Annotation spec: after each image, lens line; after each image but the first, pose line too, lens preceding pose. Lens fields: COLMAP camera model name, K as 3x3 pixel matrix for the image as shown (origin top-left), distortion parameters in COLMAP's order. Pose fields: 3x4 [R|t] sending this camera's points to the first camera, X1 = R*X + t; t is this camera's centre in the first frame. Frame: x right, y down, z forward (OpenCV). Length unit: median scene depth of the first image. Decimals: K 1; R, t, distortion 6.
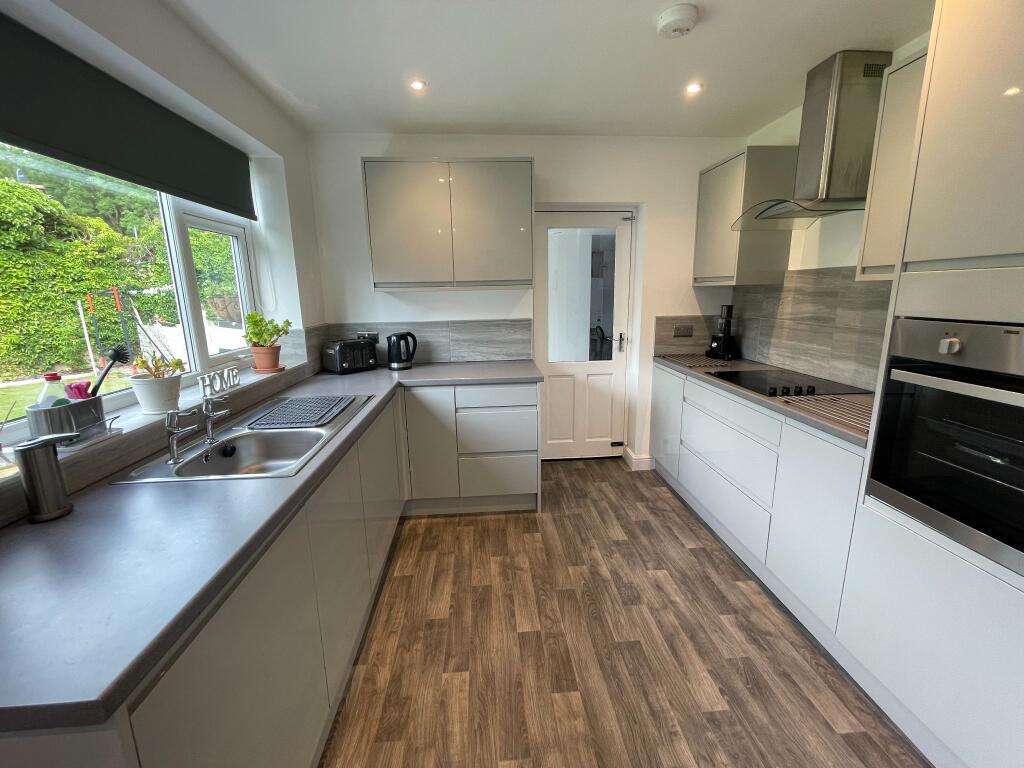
lens RADIAL K [[412.7, 0, 511.2], [0, 412.7, 373.9], [0, 0, 1]] dist [-0.001655, -0.000771]
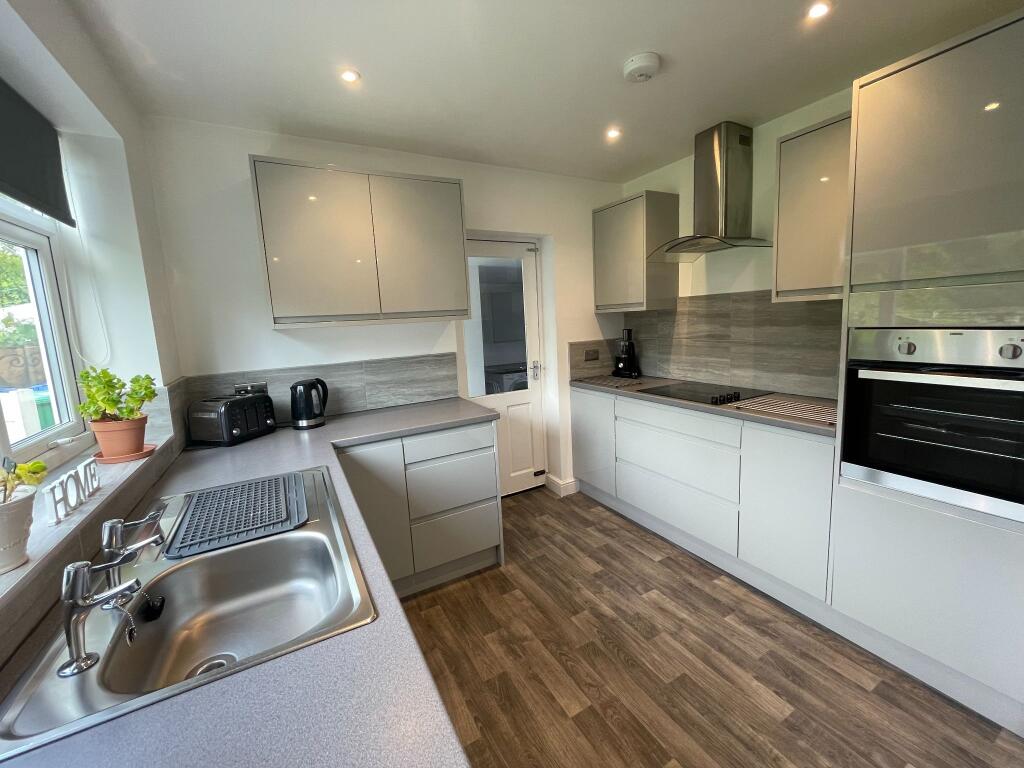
lens RADIAL K [[412.7, 0, 511.2], [0, 412.7, 373.9], [0, 0, 1]] dist [-0.001655, -0.000771]
pose [[0.906509, -0.084603, 0.413623, -0.257123], [0.117012, 0.991683, -0.053607, -0.026666], [-0.405647, 0.096994, 0.908869, 0.145131]]
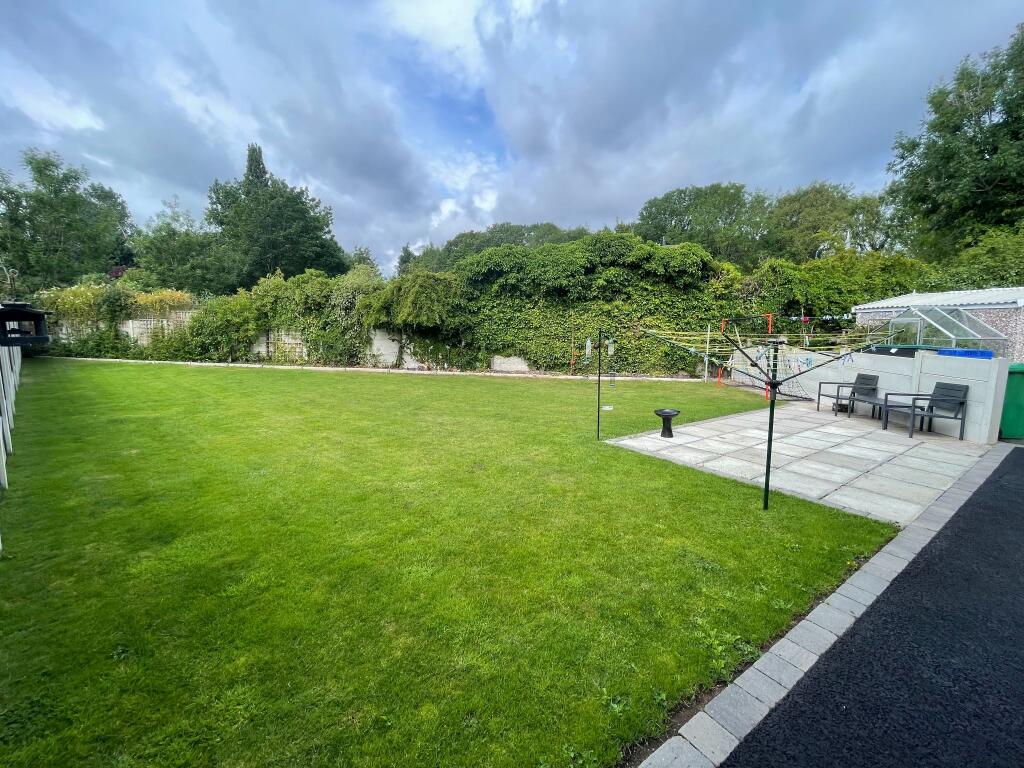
lens RADIAL K [[412.7, 0, 511.2], [0, 412.7, 373.9], [0, 0, 1]] dist [-0.001655, -0.000771]
pose [[0.495974, 0.127530, -0.858921, -0.761411], [-0.192944, 0.980614, 0.034185, 0.210000], [0.846630, 0.148769, 0.510965, -0.767793]]
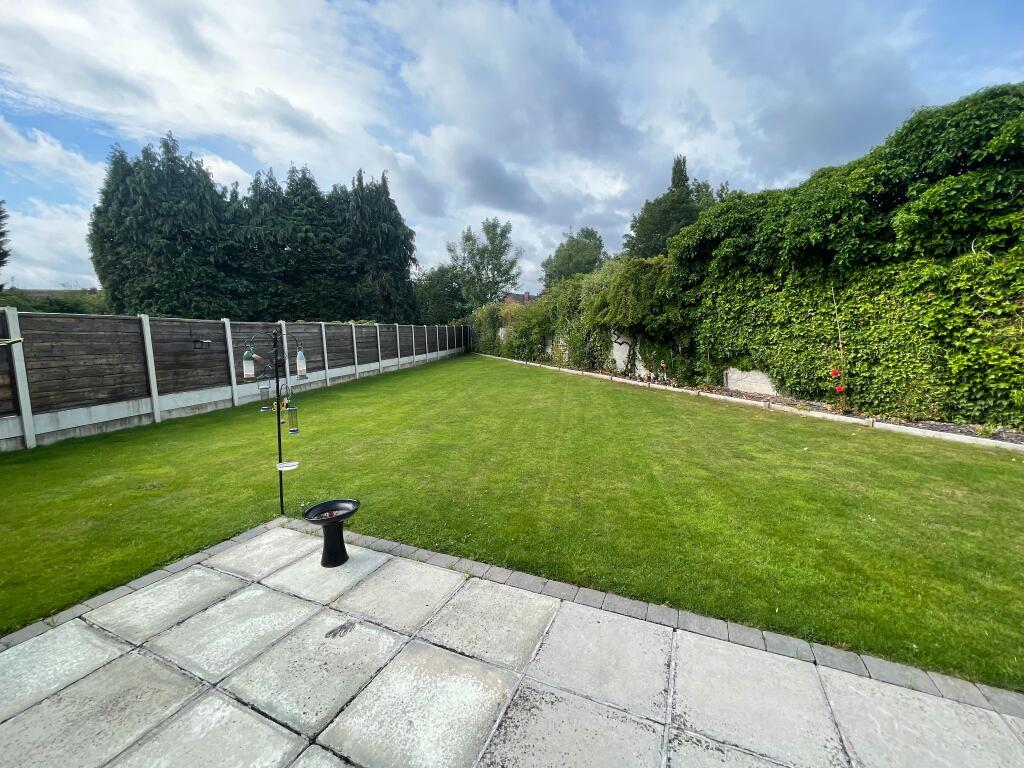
lens RADIAL K [[412.7, 0, 511.2], [0, 412.7, 373.9], [0, 0, 1]] dist [-0.001655, -0.000771]
pose [[-0.469762, 0.128429, -0.873401, -1.605153], [-0.139774, 0.966061, 0.217232, -0.312050], [0.871658, 0.224126, -0.435868, 1.981505]]
